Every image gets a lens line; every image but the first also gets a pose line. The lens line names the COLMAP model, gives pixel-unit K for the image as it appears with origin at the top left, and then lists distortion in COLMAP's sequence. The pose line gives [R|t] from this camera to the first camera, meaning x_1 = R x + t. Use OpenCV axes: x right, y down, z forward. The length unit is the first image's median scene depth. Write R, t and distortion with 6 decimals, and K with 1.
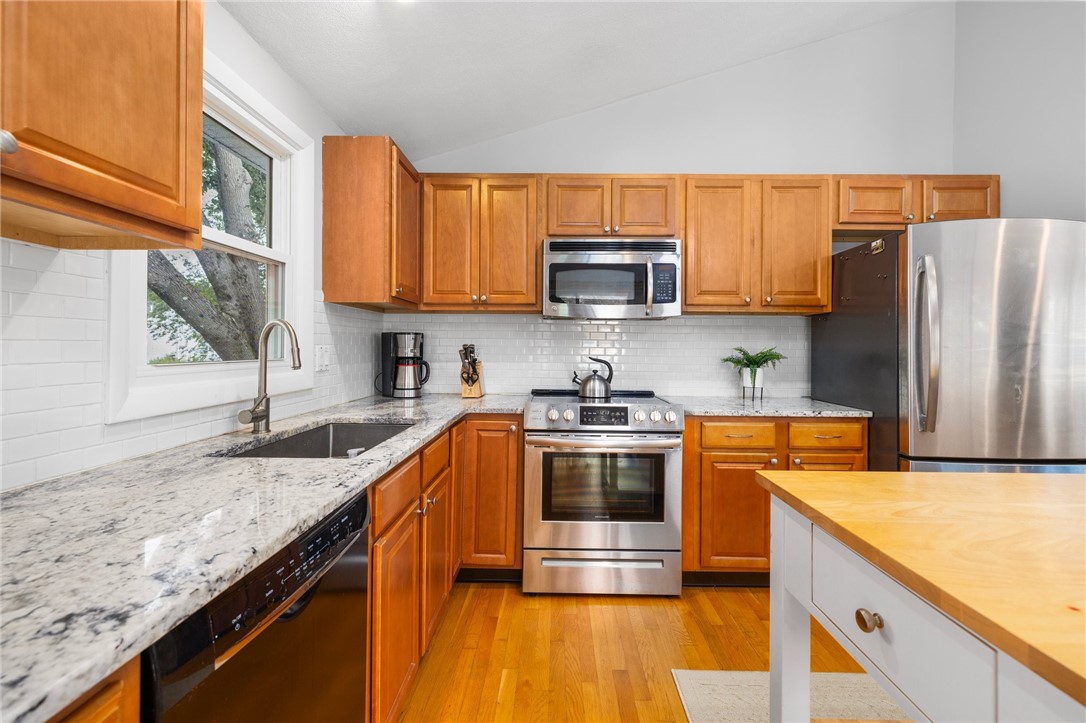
lens RADIAL K [[461.4, 0, 548.8], [0, 461.4, 348.2], [0, 0, 1]] dist [-0.000904, 0.000017]
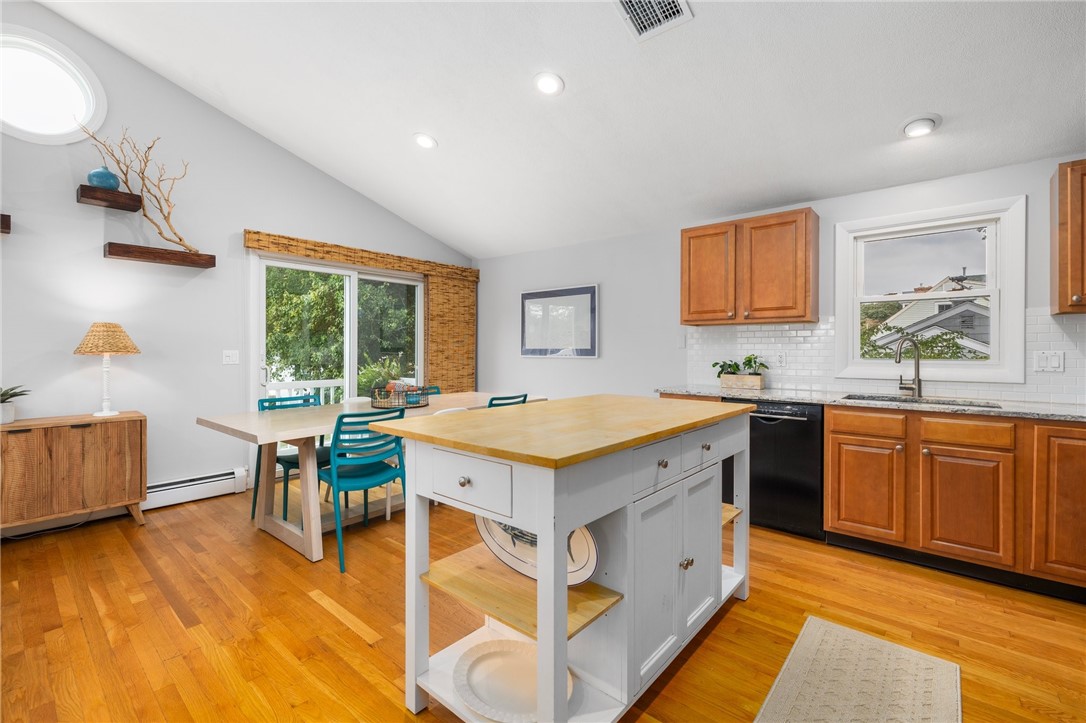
lens RADIAL K [[469.8, 0, 542.6], [0, 469.8, 352.8], [0, 0, 1]] dist [0.006621, -0.000724]
pose [[-0.645238, -0.004359, -0.763969, 1.117183], [-0.010068, 0.999945, 0.002798, 0.008500], [0.763915, 0.009497, -0.645247, 0.651075]]
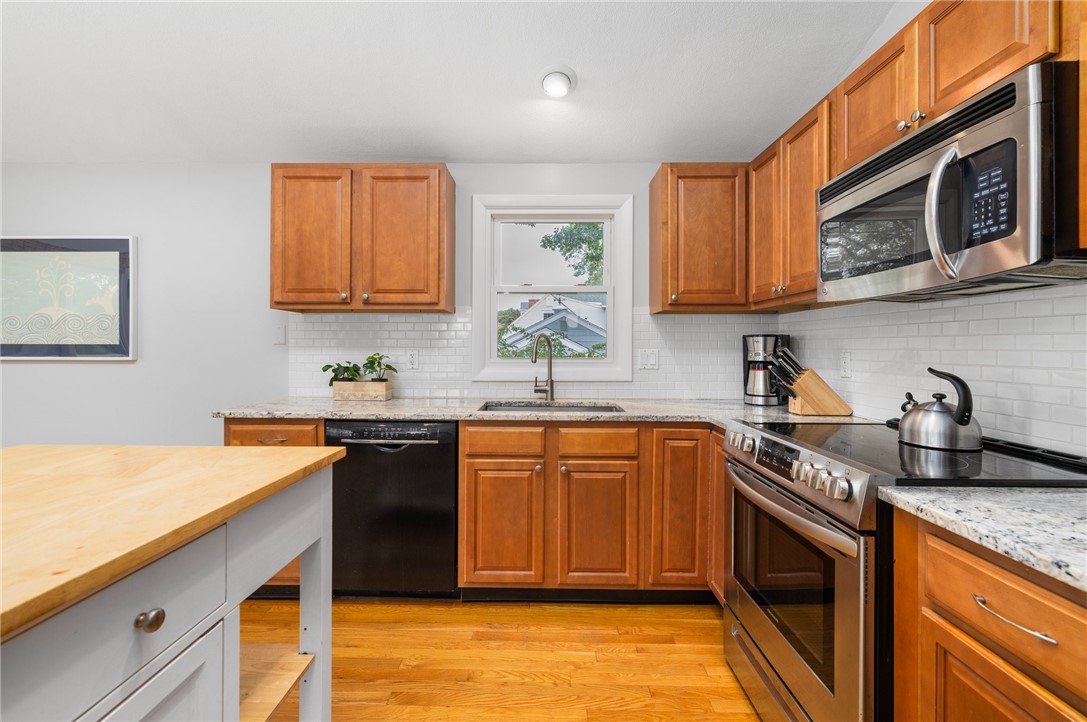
lens RADIAL K [[460.5, 0, 538.2], [0, 460.5, 345.9], [0, 0, 1]] dist [-0.003189, -0.000115]
pose [[-0.010359, -0.013895, -0.999850, 0.652777], [-0.008819, 0.999866, -0.013803, 0.005577], [0.999907, 0.008674, -0.010480, 0.590348]]
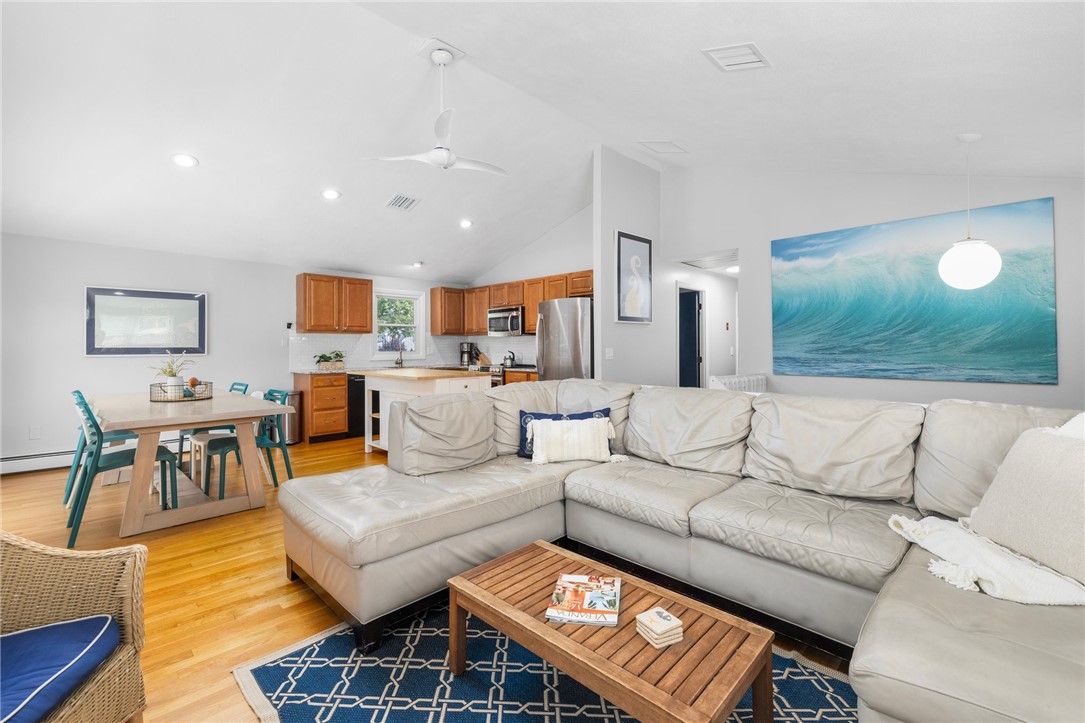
lens RADIAL K [[461.0, 0, 548.3], [0, 461.0, 348.2], [0, 0, 1]] dist [-0.000904, 0.000017]
pose [[0.721647, -0.010708, -0.692179, 2.189350], [0.007621, 0.999943, -0.007525, 0.027533], [0.692220, 0.000155, 0.721687, -0.780725]]
